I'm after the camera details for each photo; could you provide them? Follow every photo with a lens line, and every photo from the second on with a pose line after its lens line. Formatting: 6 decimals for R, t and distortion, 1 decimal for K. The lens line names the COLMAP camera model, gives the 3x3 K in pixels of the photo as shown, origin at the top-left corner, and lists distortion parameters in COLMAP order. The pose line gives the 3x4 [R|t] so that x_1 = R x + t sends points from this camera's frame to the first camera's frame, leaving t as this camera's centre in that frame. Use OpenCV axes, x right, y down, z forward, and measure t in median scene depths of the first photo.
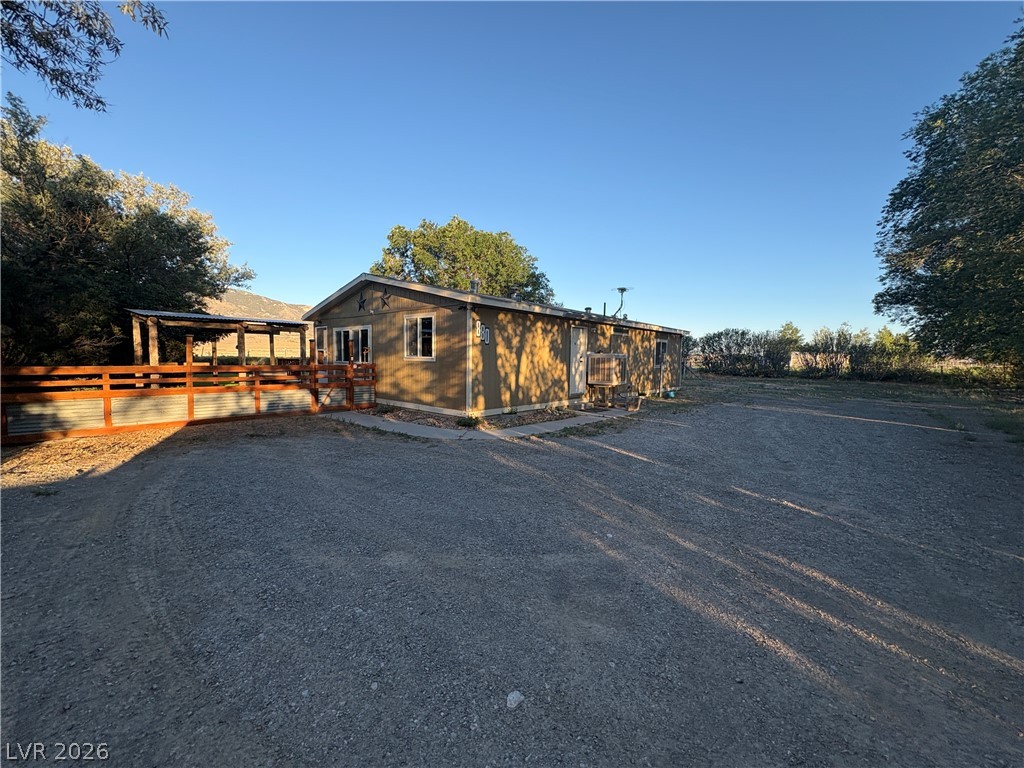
lens RADIAL K [[427.2, 0, 509.5], [0, 427.2, 384.5], [0, 0, 1]] dist [-0.001089, 0.000936]
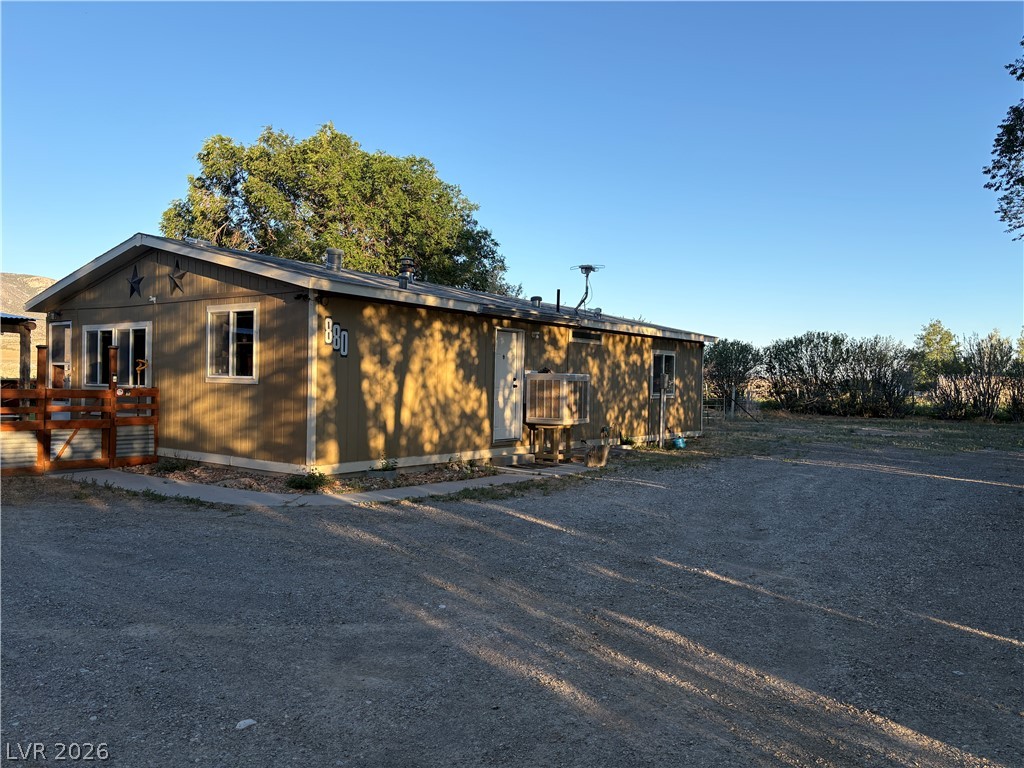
lens RADIAL K [[798.6, 0, 512.0], [0, 798.6, 384.0], [0, 0, 1]] dist [0.058618, -0.056162]
pose [[0.995659, 0.004506, 0.092969, 0.064466], [0.001128, 0.998170, -0.060454, 0.012442], [-0.093071, 0.060296, 0.993832, -0.134362]]
